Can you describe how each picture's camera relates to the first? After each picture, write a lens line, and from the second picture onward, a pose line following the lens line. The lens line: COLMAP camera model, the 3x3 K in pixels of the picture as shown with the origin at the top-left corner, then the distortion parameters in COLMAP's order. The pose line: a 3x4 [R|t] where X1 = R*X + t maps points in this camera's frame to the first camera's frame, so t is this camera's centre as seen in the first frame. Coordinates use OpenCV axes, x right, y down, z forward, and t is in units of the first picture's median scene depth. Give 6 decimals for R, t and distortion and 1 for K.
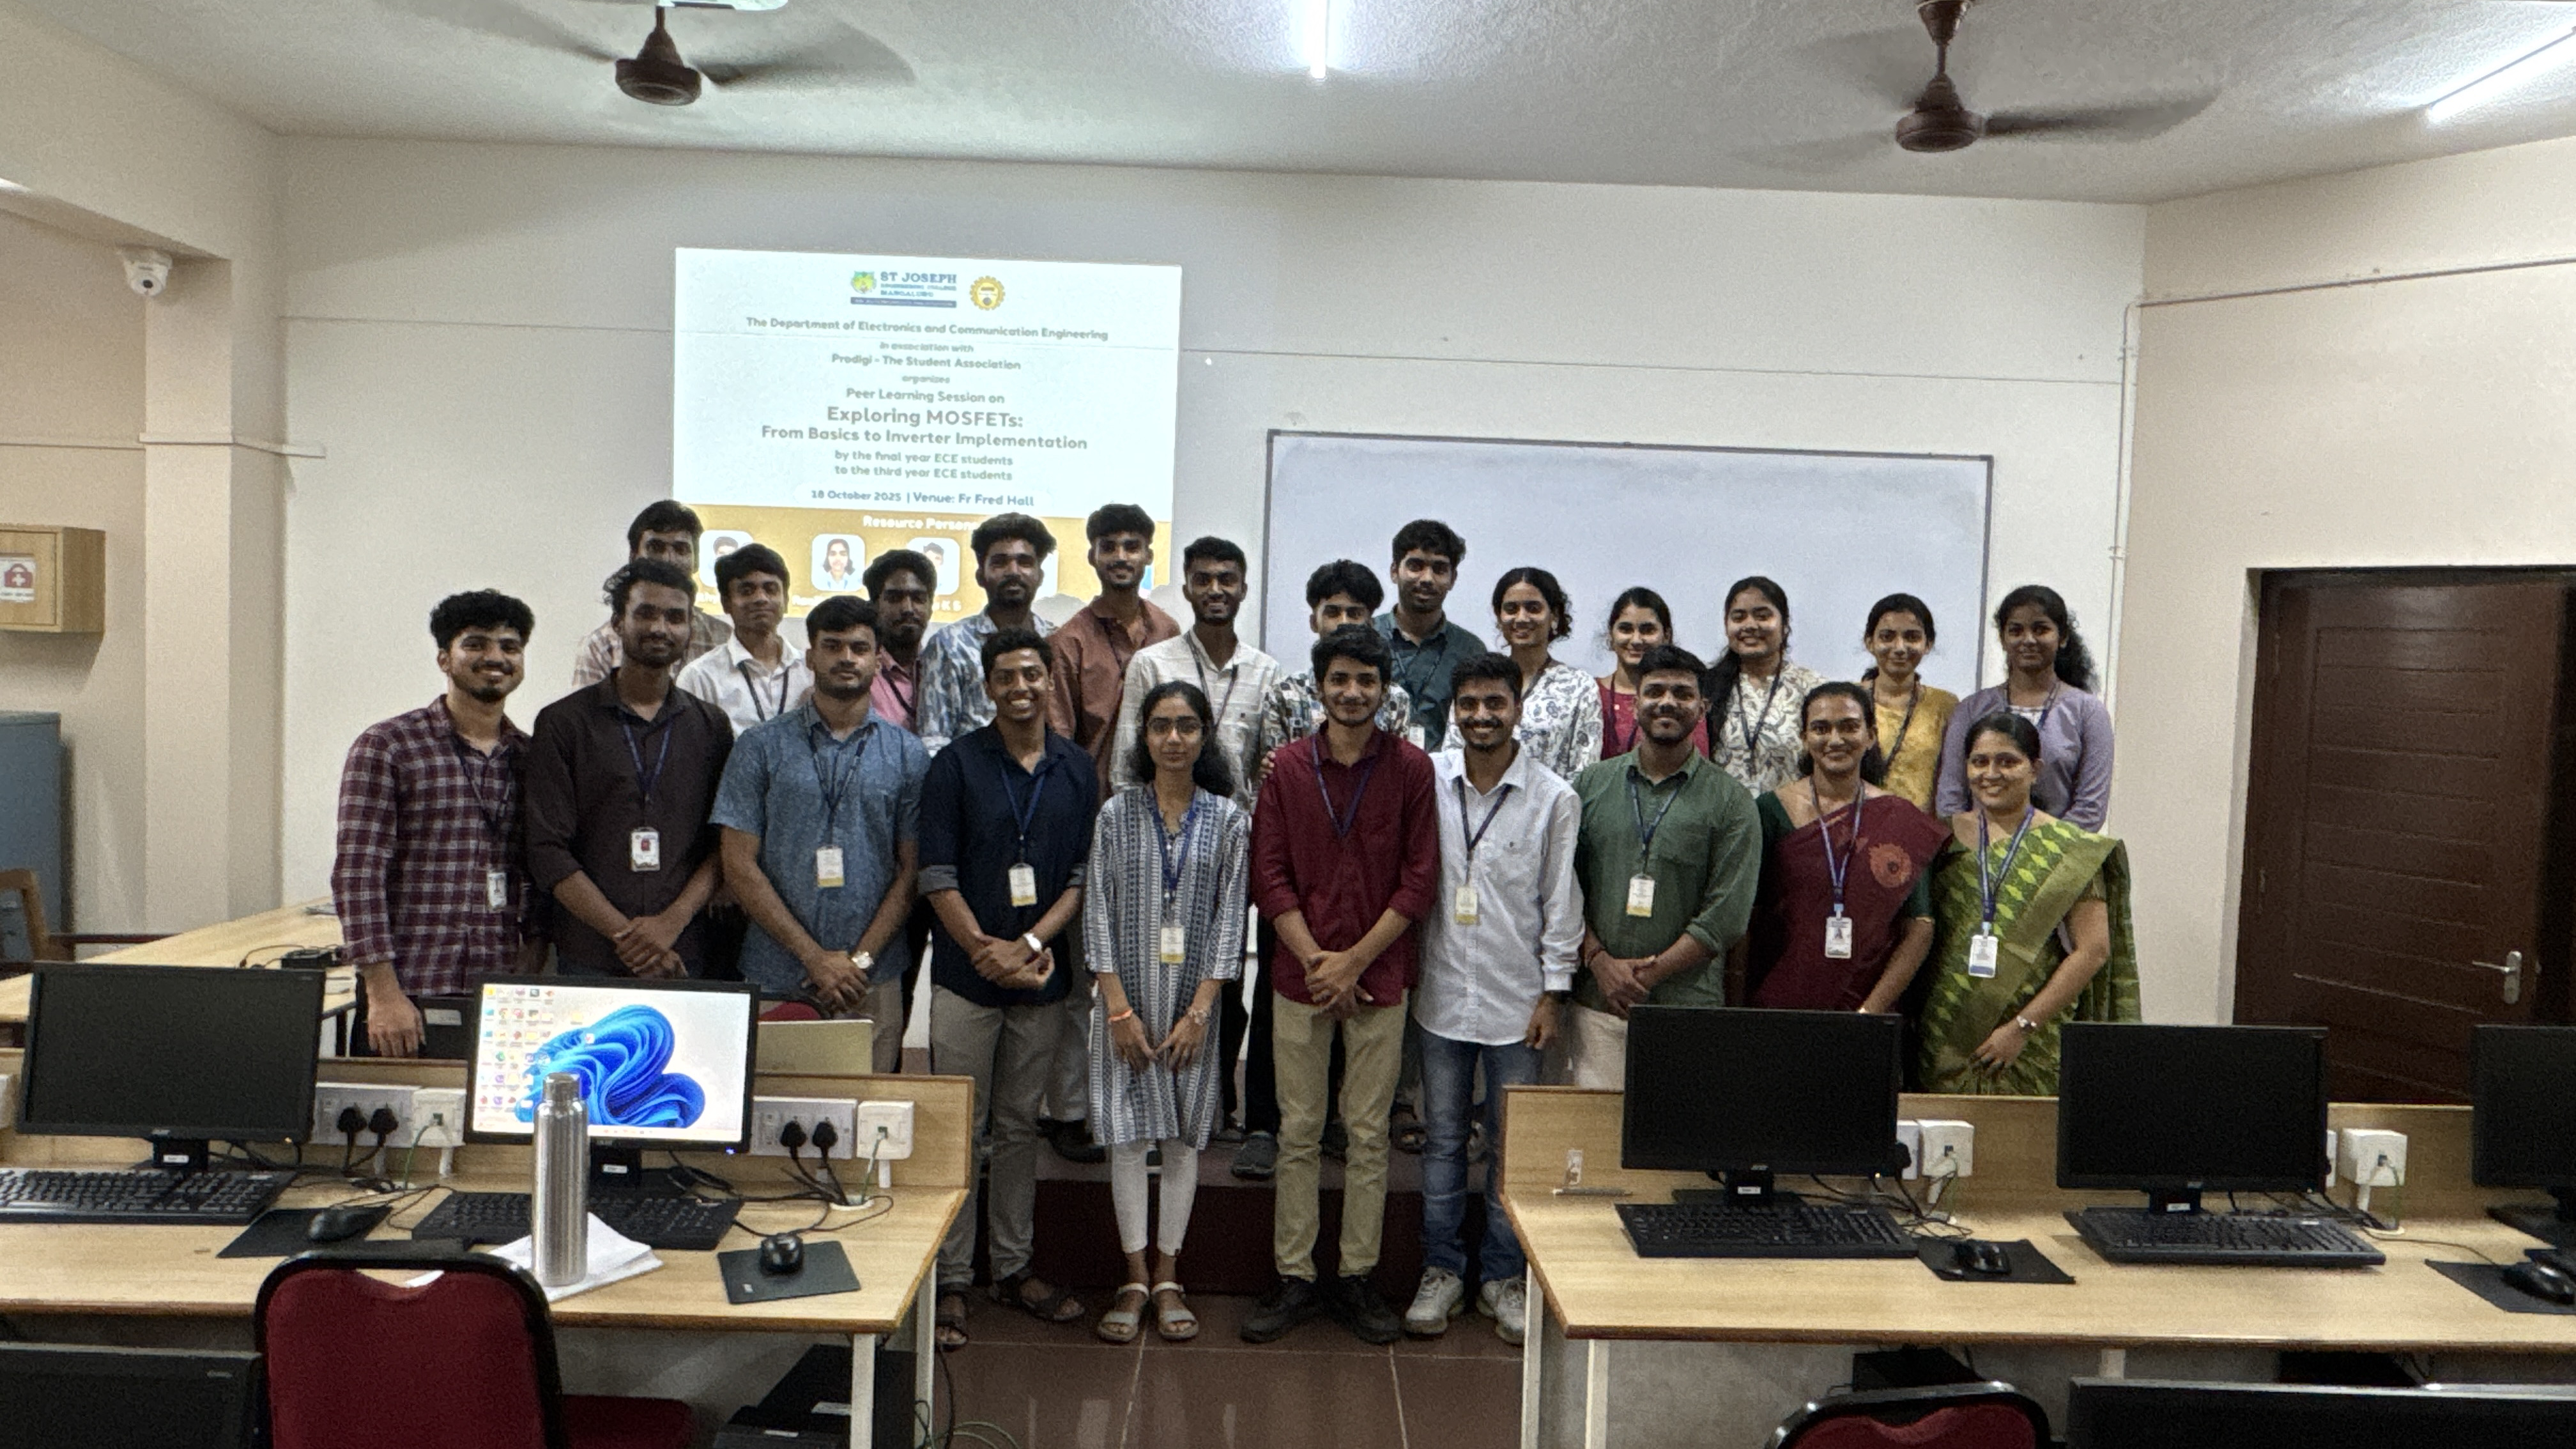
lens RADIAL K [[1729.3, 0, 1289.5], [0, 1729.3, 721.1], [0, 0, 1]] dist [-0.032905, -0.007580]
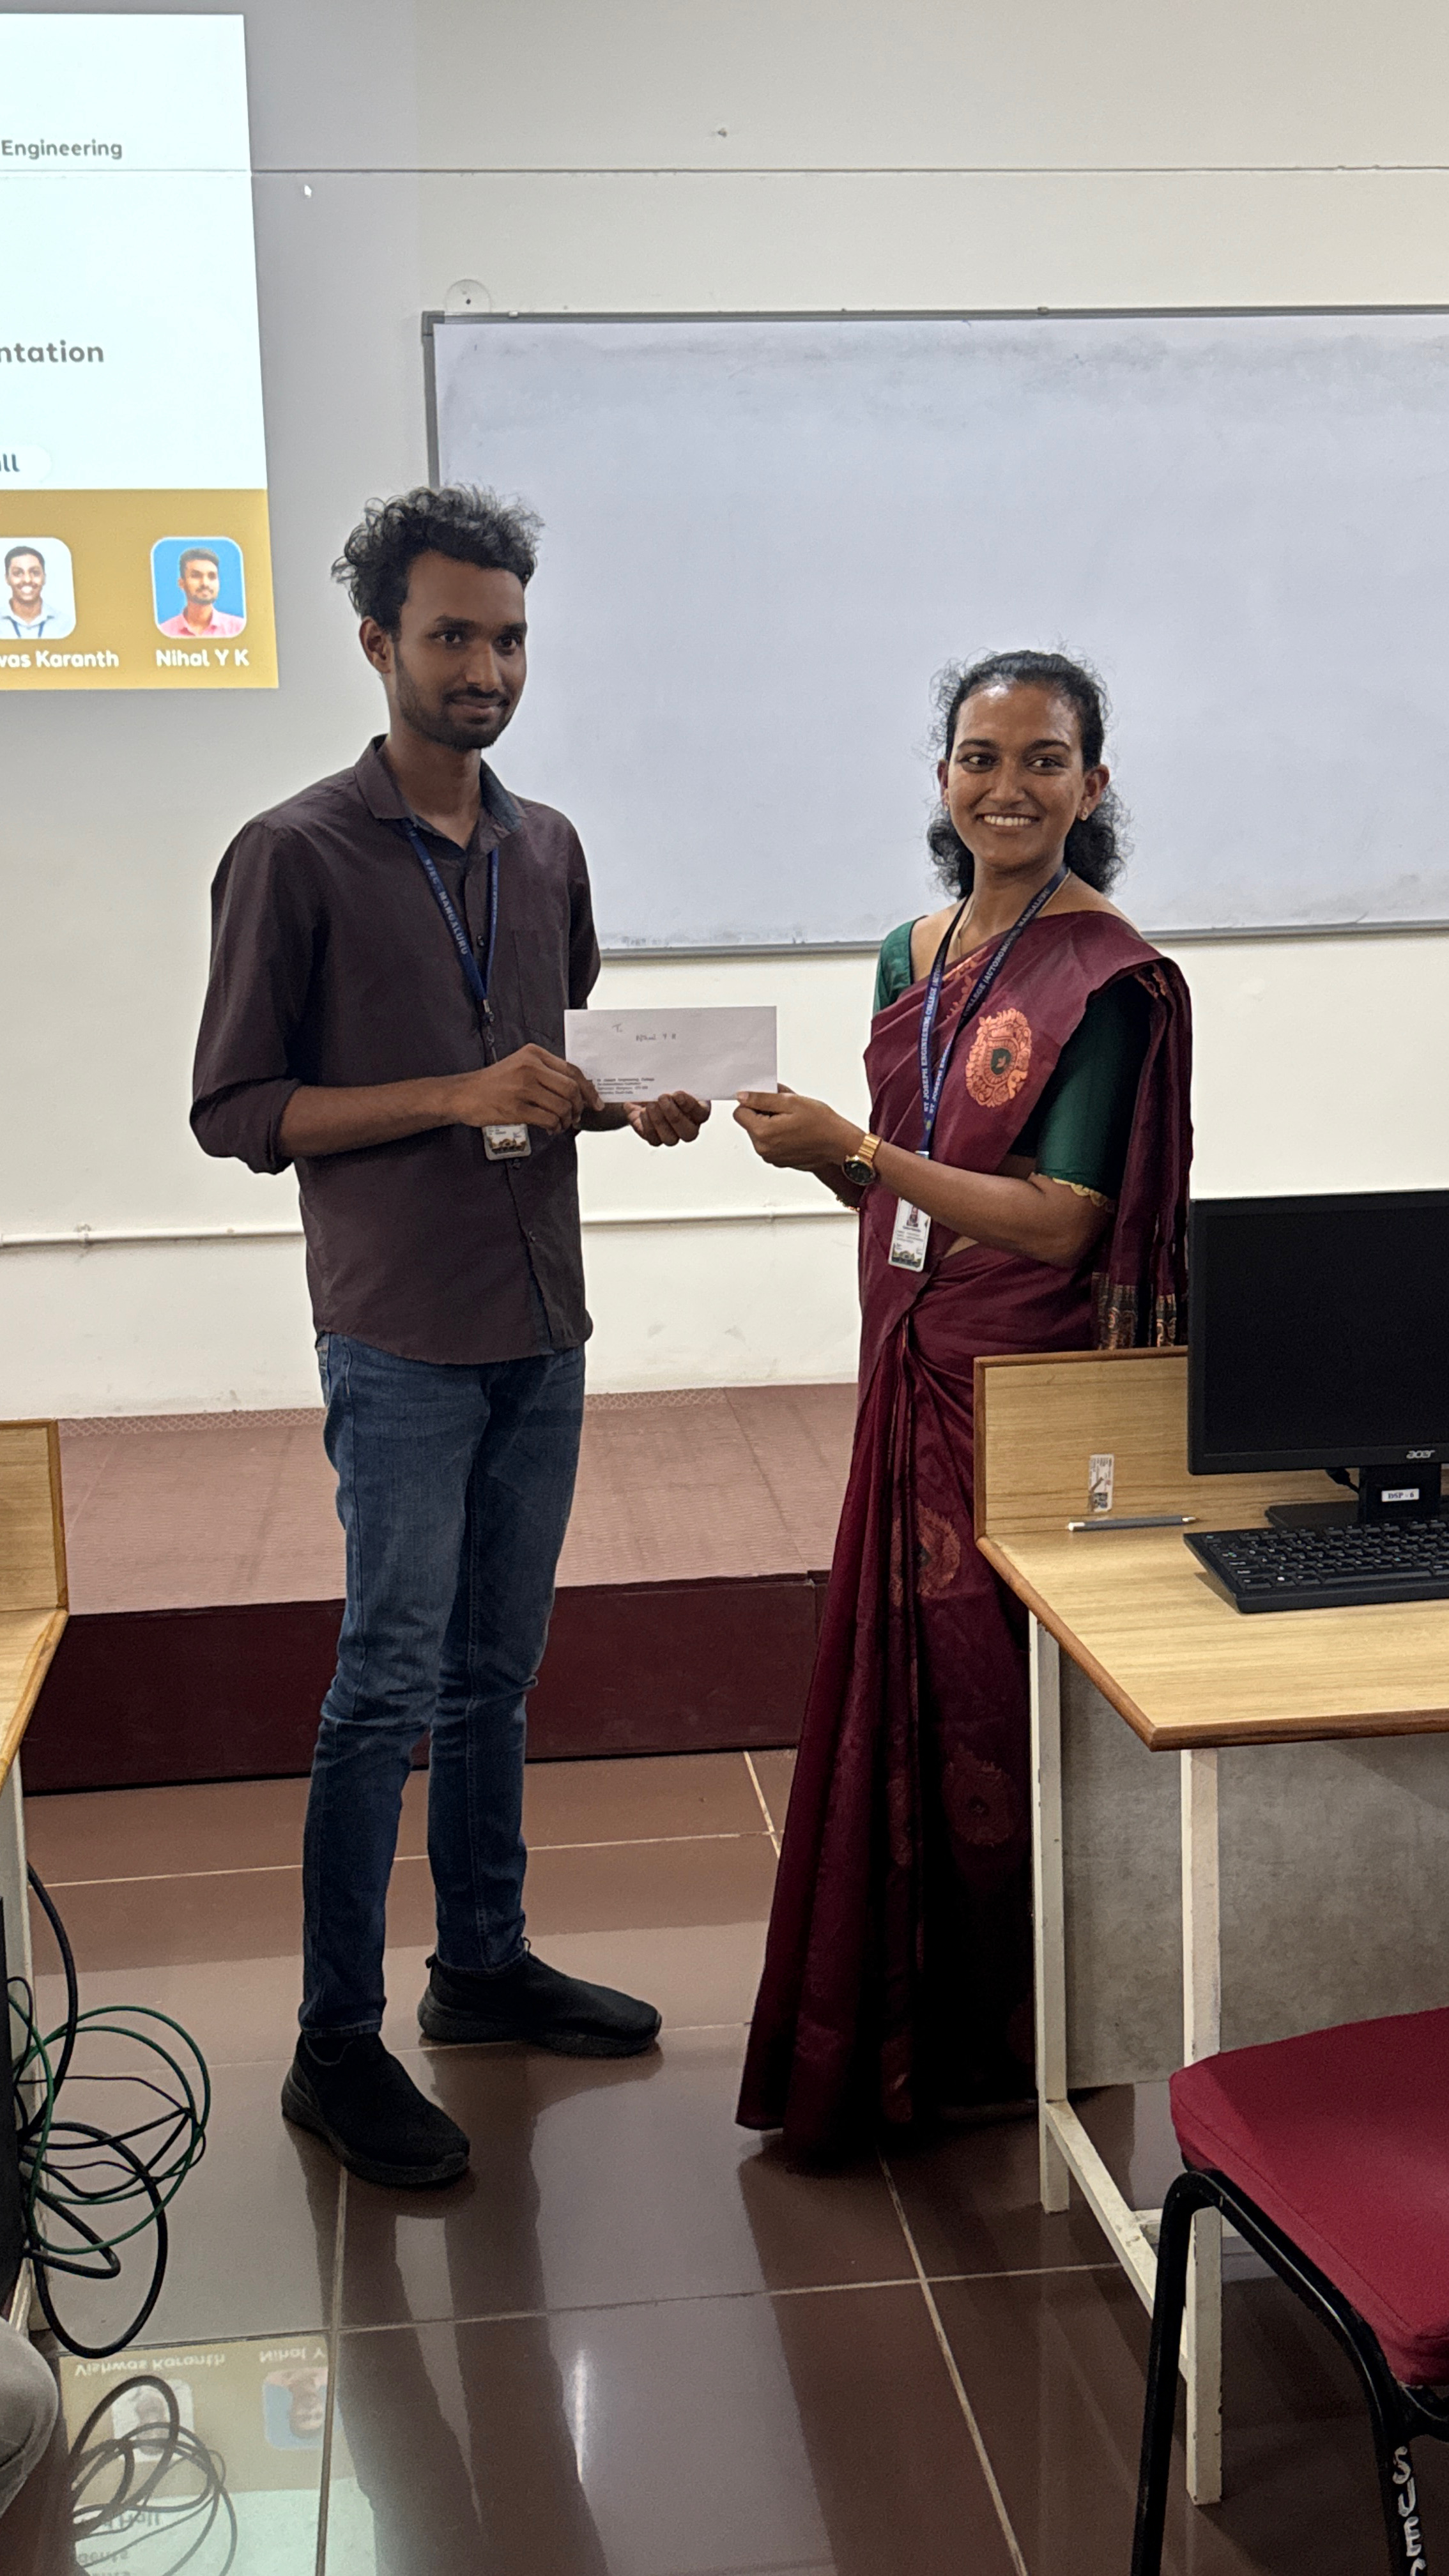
lens RADIAL K [[2694.2, 0, 707.7], [0, 2694.2, 1305.0], [0, 0, 1]] dist [0.052264, 0.000000]
pose [[0.992620, -0.078290, 0.092607, -0.046123], [0.064415, 0.987431, 0.144328, 0.052723], [-0.102743, -0.137297, 0.985187, 0.105605]]
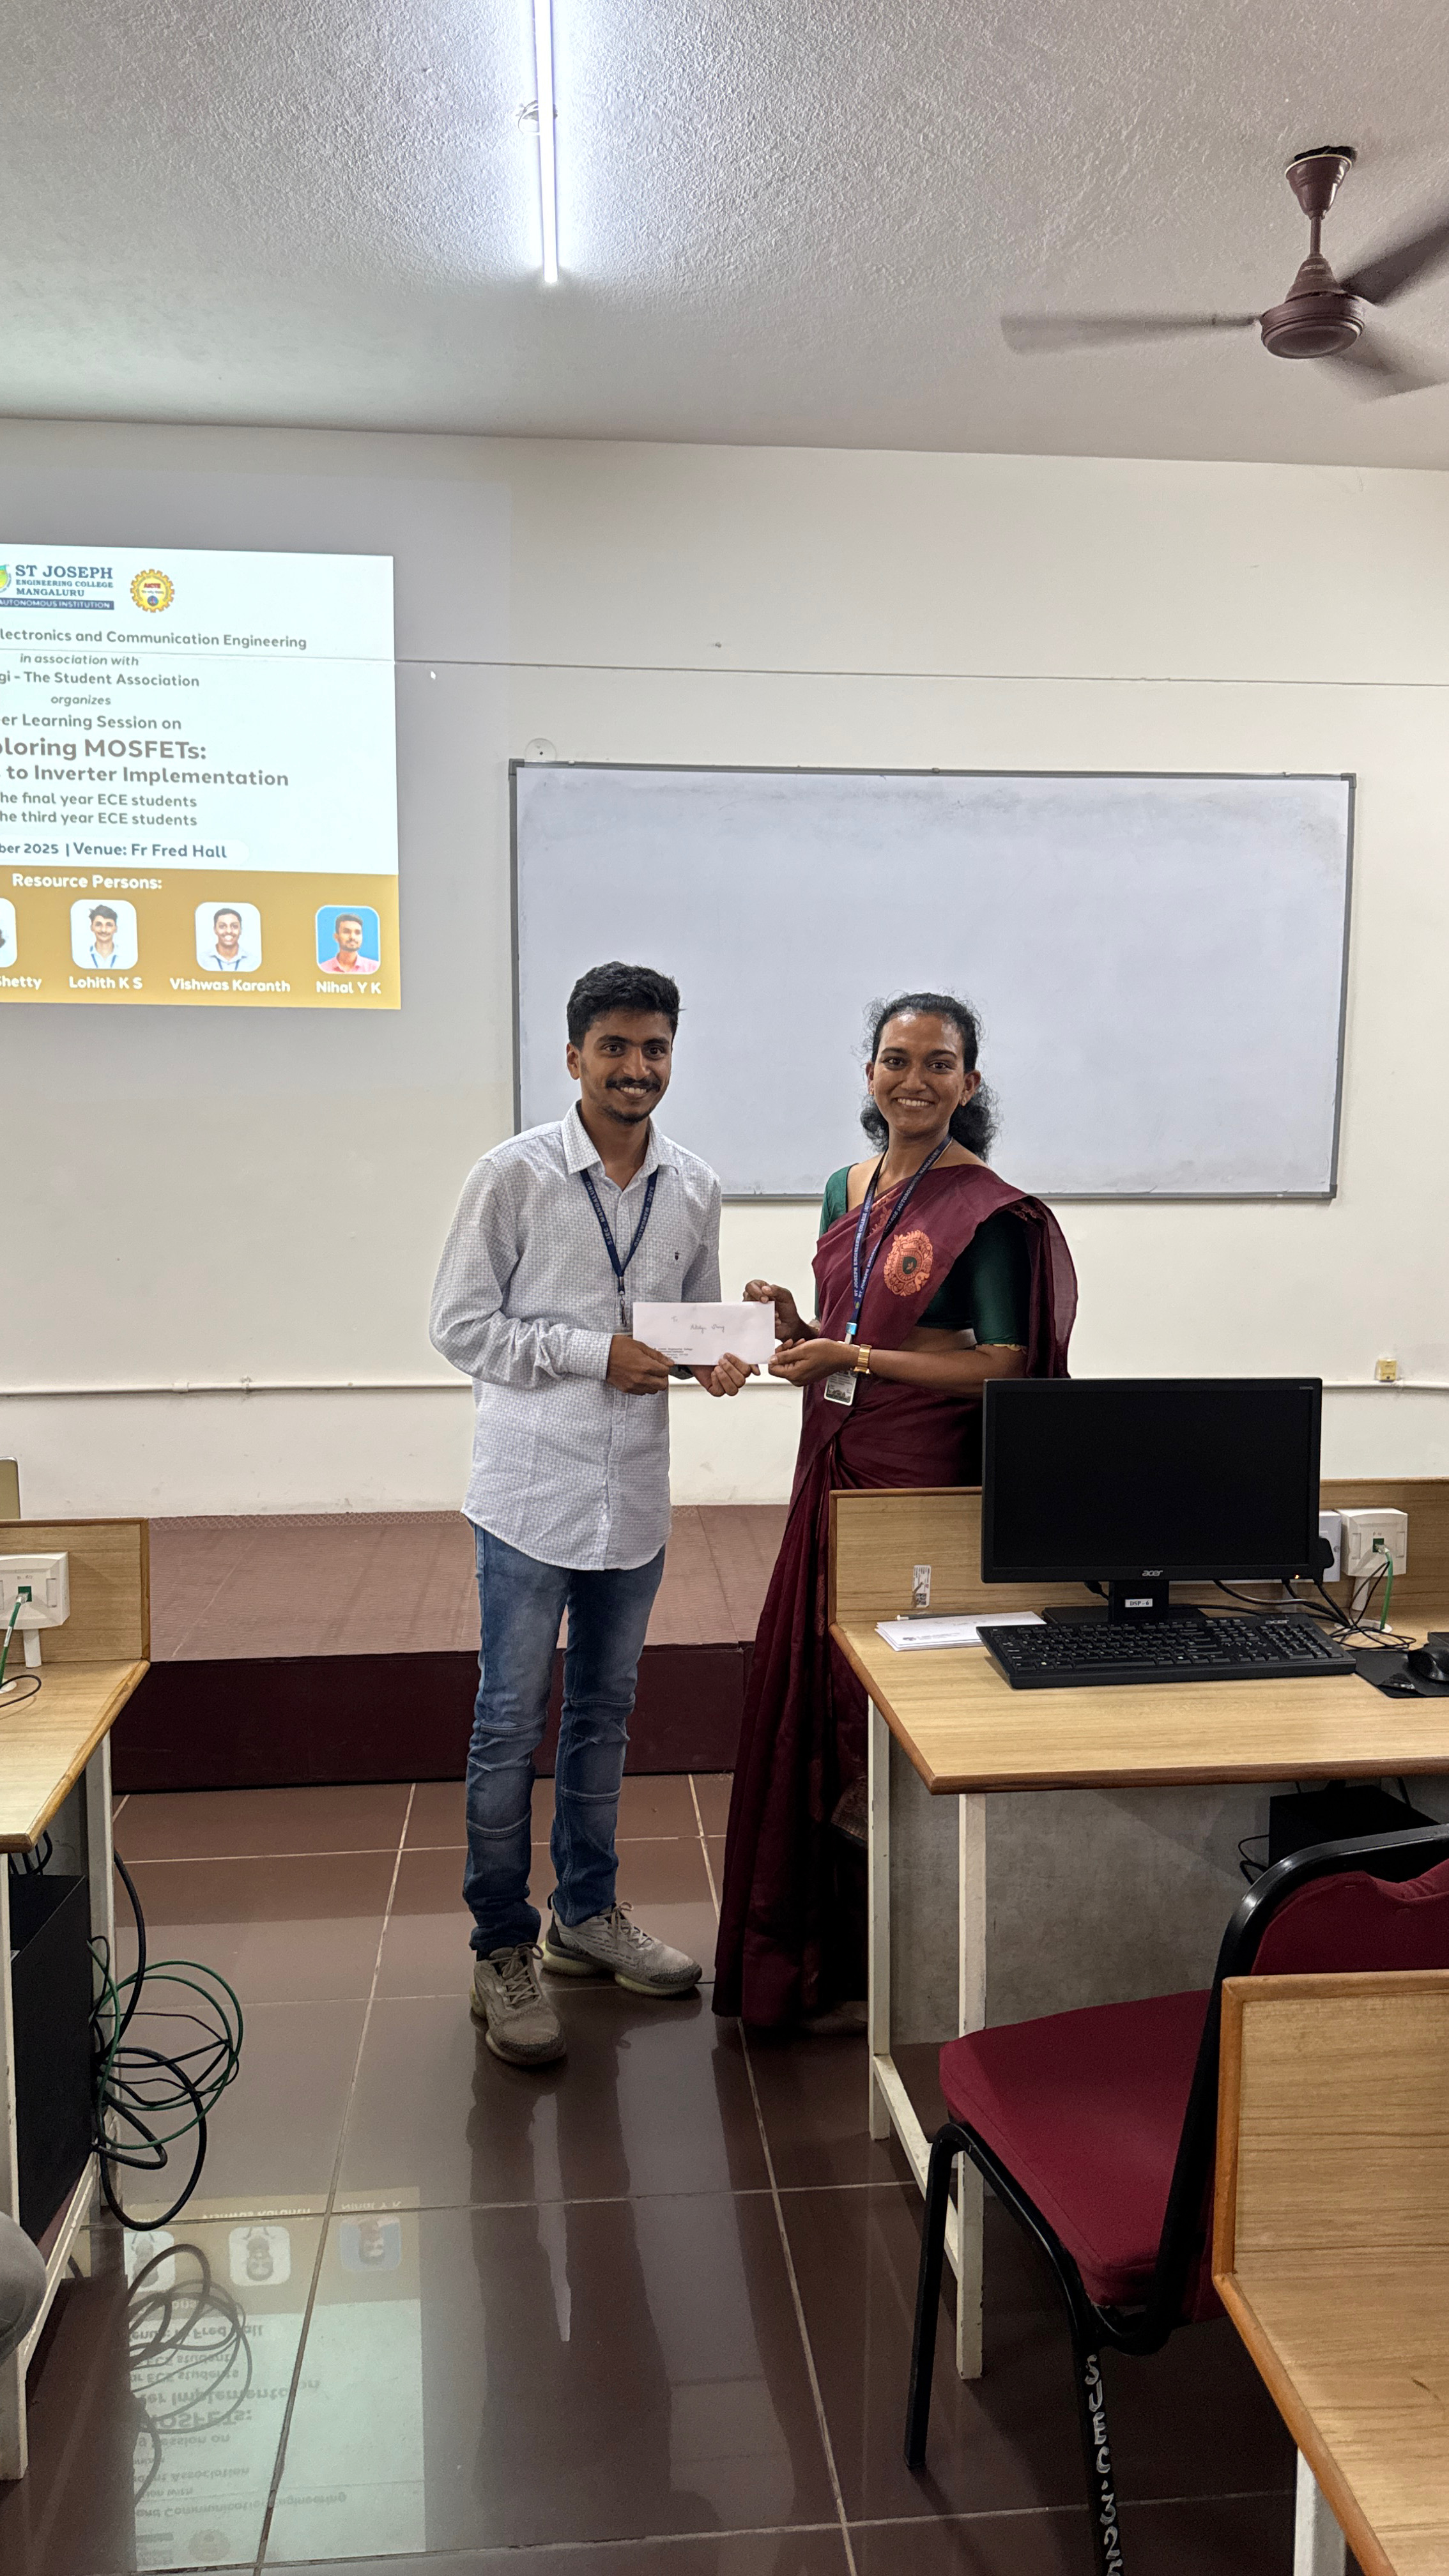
lens RADIAL K [[1844.3, 0, 731.9], [0, 1844.3, 1288.9], [0, 0, 1]] dist [0.037687, -0.053606]
pose [[0.995008, -0.041494, 0.090758, 0.004827], [0.036227, 0.997604, 0.058934, 0.061919], [-0.092986, -0.055352, 0.994128, 0.151379]]
